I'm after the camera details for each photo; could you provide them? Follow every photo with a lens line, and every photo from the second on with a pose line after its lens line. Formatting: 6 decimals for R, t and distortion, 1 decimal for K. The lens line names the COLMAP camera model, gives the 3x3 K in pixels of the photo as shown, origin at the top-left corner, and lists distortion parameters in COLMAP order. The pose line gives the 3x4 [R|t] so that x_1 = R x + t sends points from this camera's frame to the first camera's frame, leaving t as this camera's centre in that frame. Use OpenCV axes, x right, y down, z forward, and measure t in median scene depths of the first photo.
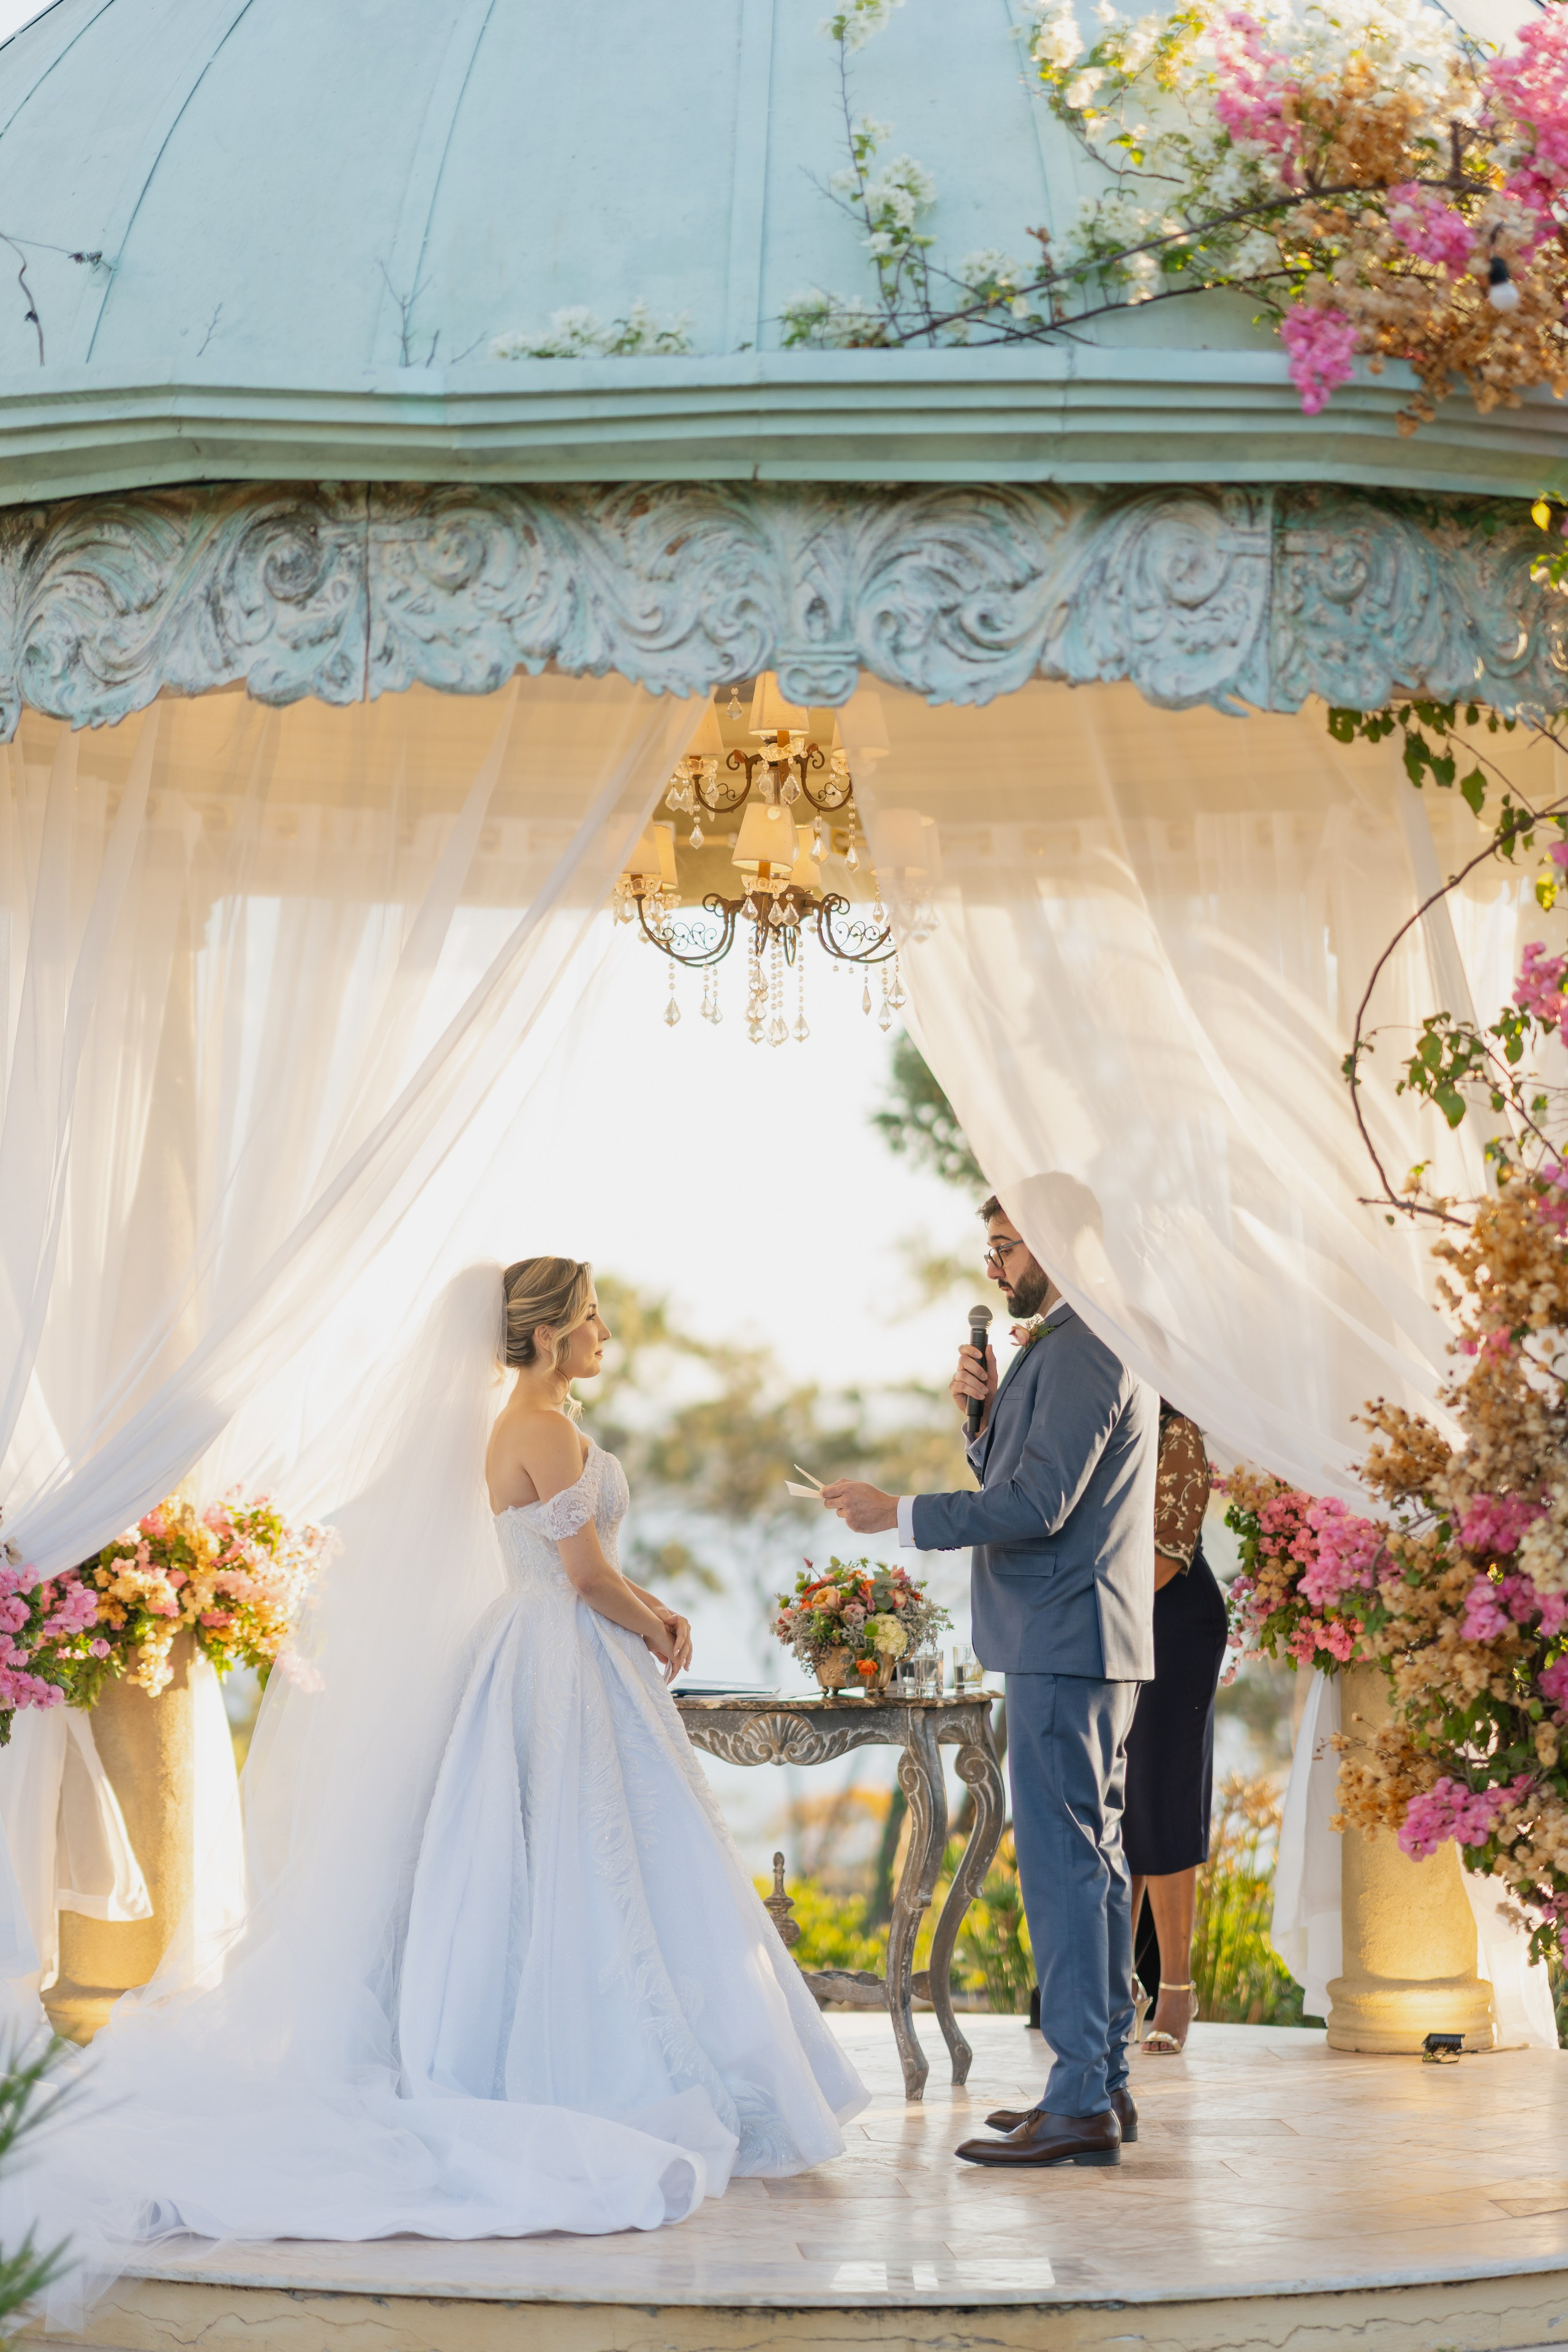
lens RADIAL K [[5662.9, 0, 792.4], [0, 5662.9, 1176.4], [0, 0, 1]] dist [-0.008762, 0.725382]
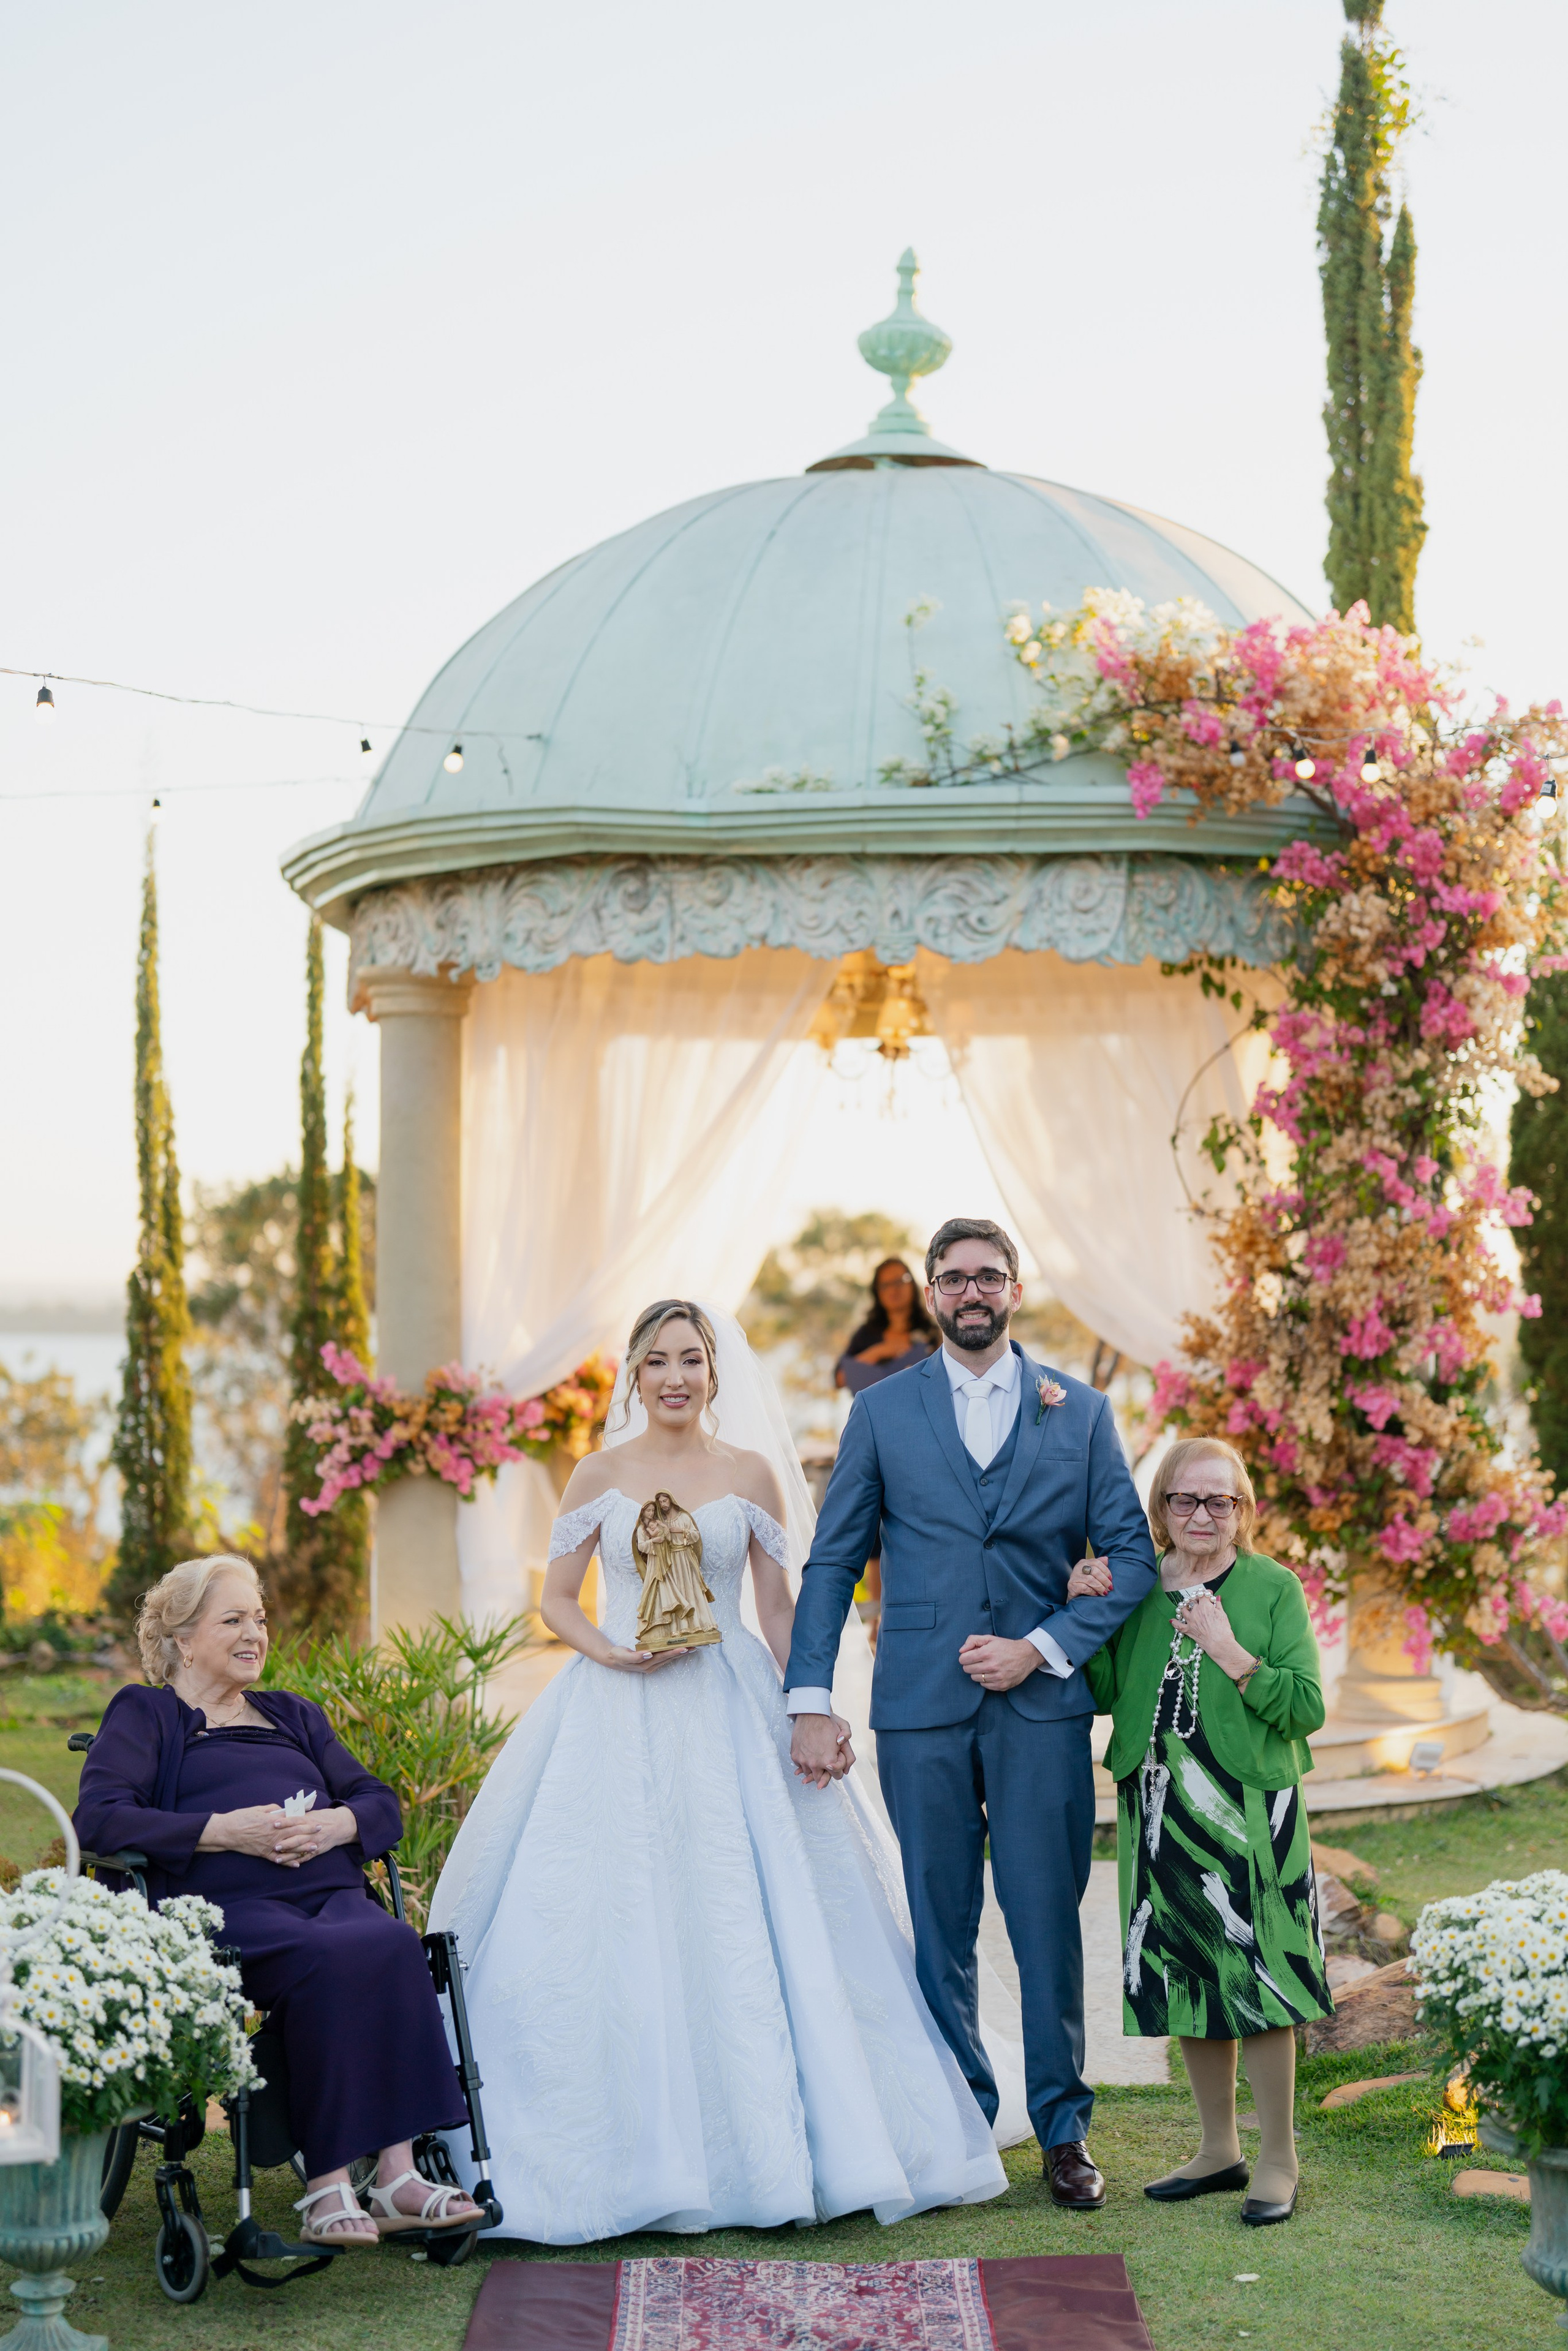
lens RADIAL K [[3425.0, 0, 794.3], [0, 3425.0, 1175.4], [0, 0, 1]] dist [-0.001715, 0.083613]
pose [[0.998204, -0.000691, -0.059897, 0.039684], [0.001253, 0.999955, 0.009351, -0.019335], [0.059888, -0.009409, 0.998161, -0.203038]]
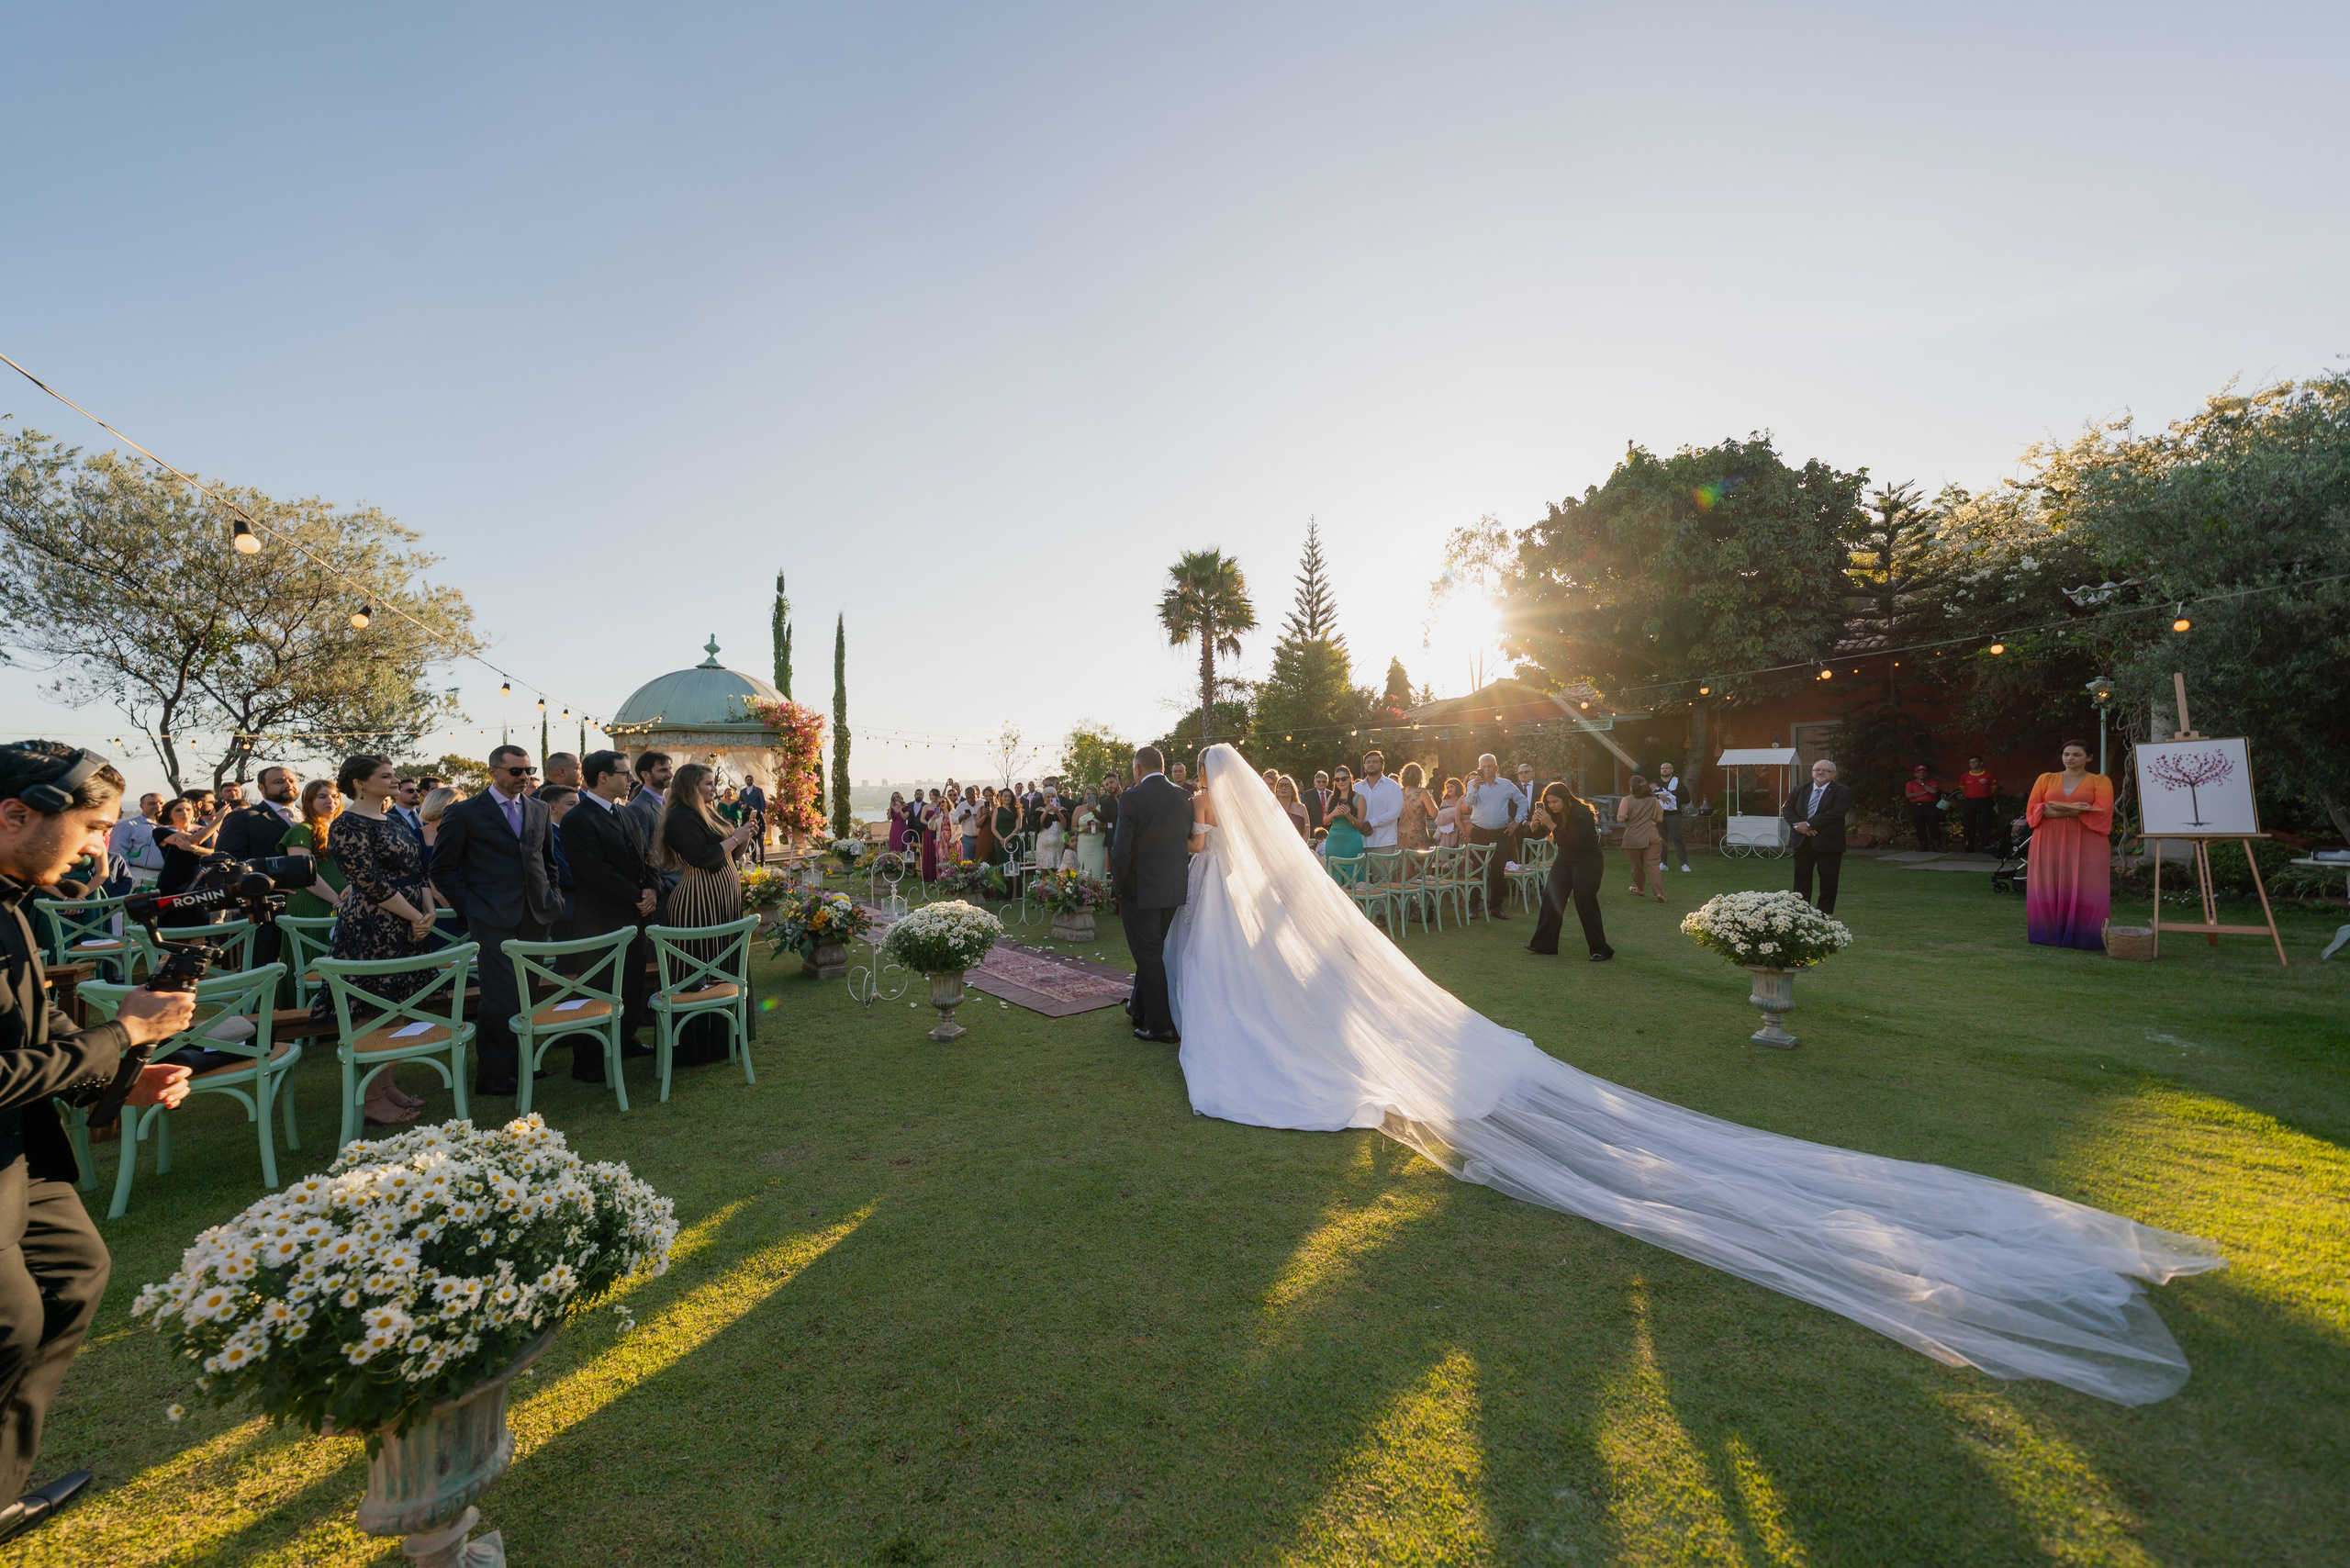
lens RADIAL K [[819.5, 0, 1169.0], [0, 819.5, 782.9], [0, 0, 1]] dist [-0.002223, -0.000250]
pose [[0.817702, -0.015186, 0.575441, -0.270790], [-0.002825, 0.999534, 0.030391, -0.055412], [-0.575635, -0.026476, 0.817278, -1.320364]]
